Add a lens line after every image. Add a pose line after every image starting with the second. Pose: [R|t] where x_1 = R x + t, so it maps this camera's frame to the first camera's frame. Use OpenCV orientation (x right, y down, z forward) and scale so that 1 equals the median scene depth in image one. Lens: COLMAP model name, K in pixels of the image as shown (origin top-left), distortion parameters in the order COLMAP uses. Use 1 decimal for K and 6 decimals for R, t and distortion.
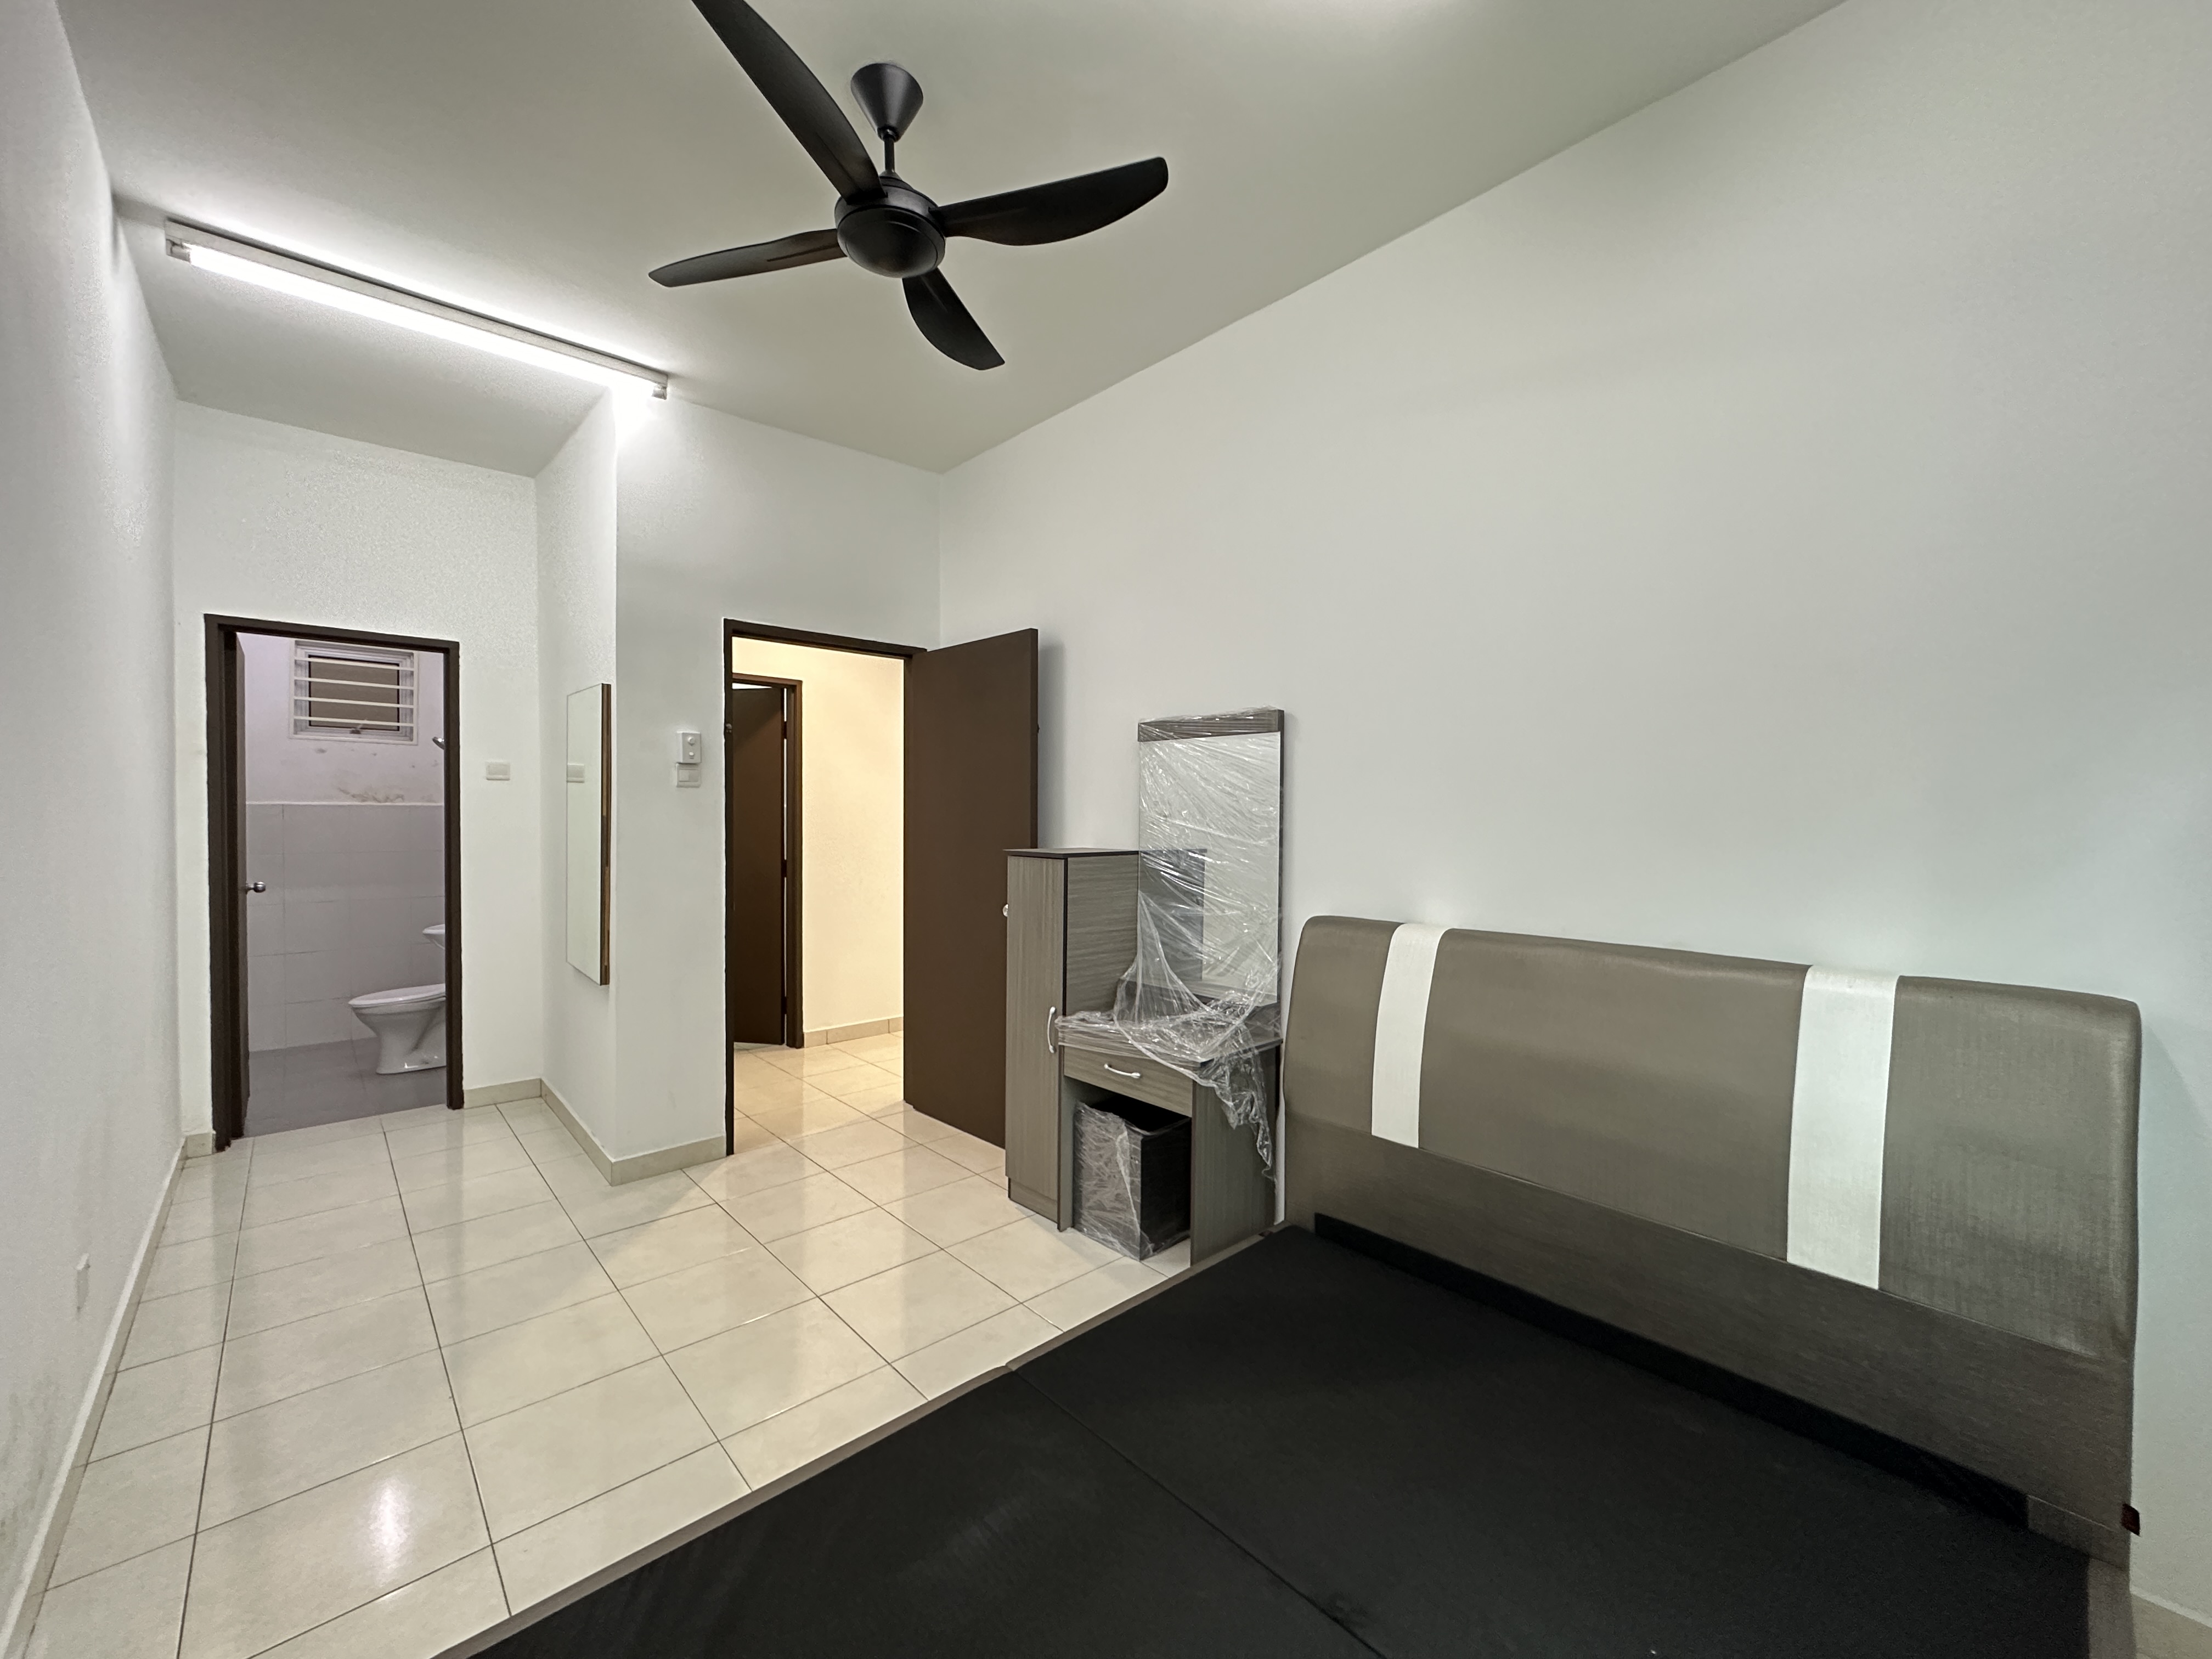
lens RADIAL K [[878.6, 0, 1111.3], [0, 878.6, 828.6], [0, 0, 1]] dist [0.003518, -0.000967]
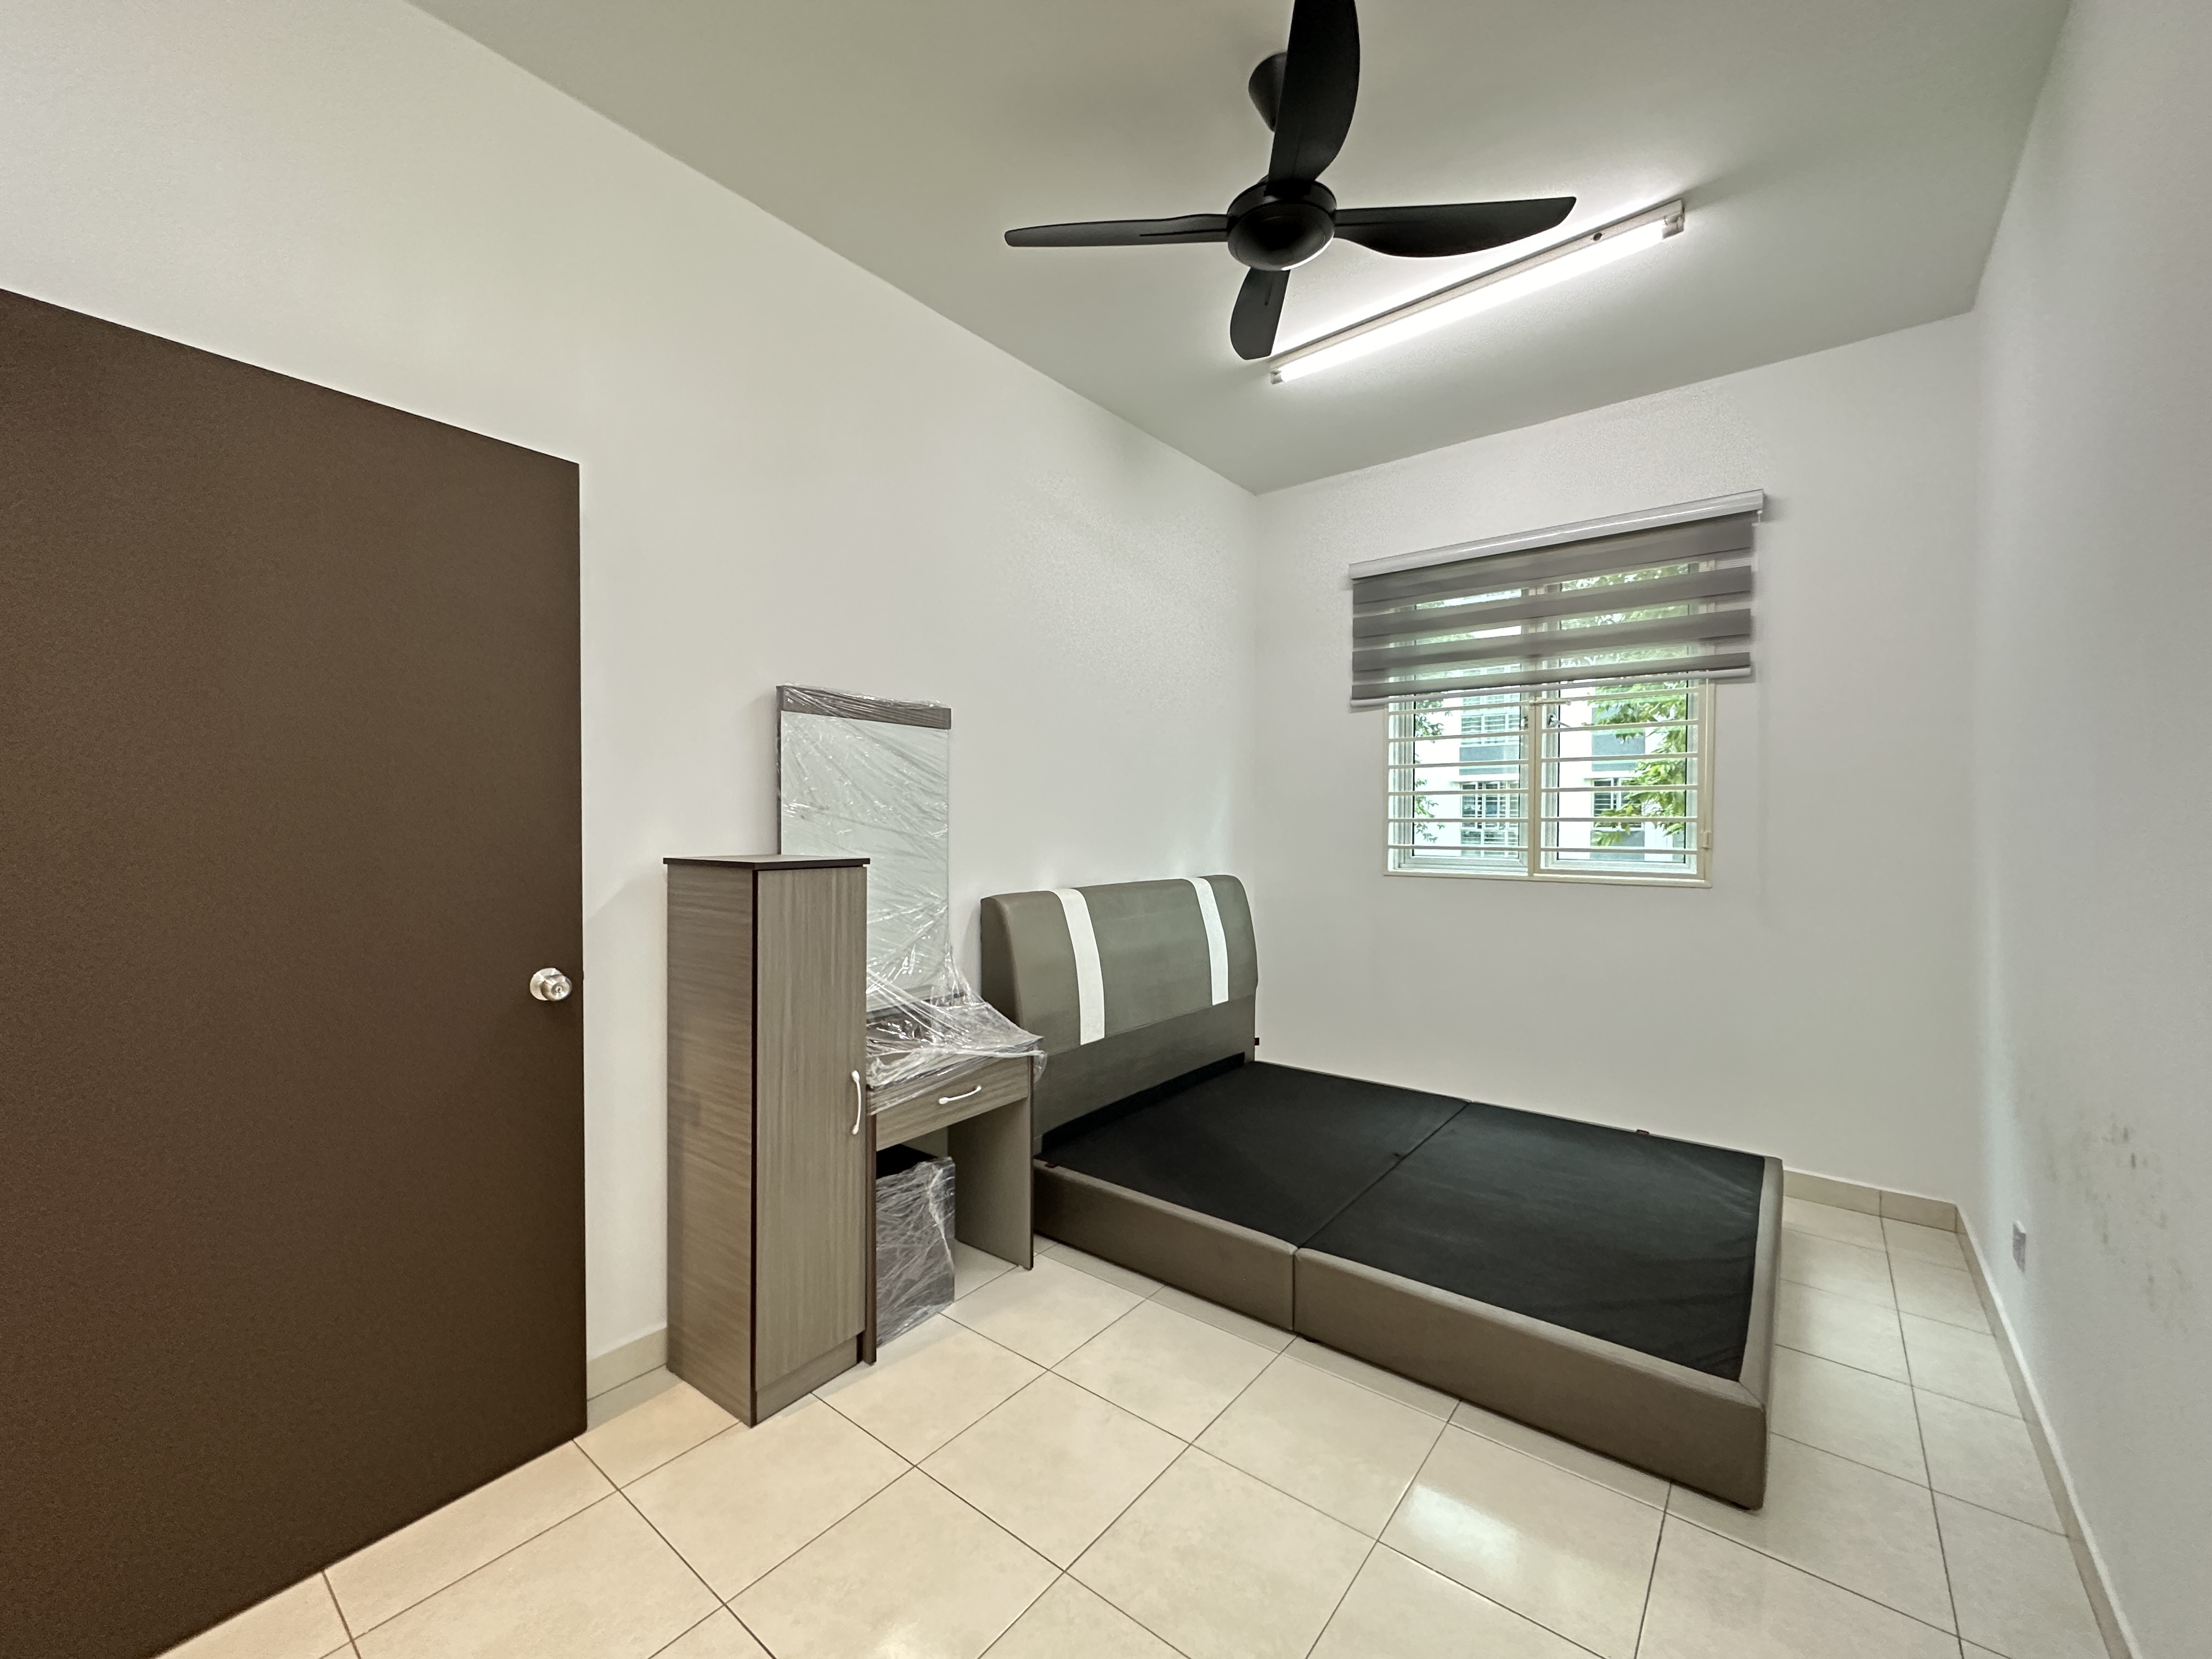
lens RADIAL K [[878.6, 0, 1112.8], [0, 878.6, 827.7], [0, 0, 1]] dist [0.003518, -0.000967]
pose [[-0.149027, -0.015002, 0.988719, -0.864319], [0.016419, 0.999710, 0.017643, -0.008476], [-0.988697, 0.018863, -0.148737, 0.947225]]
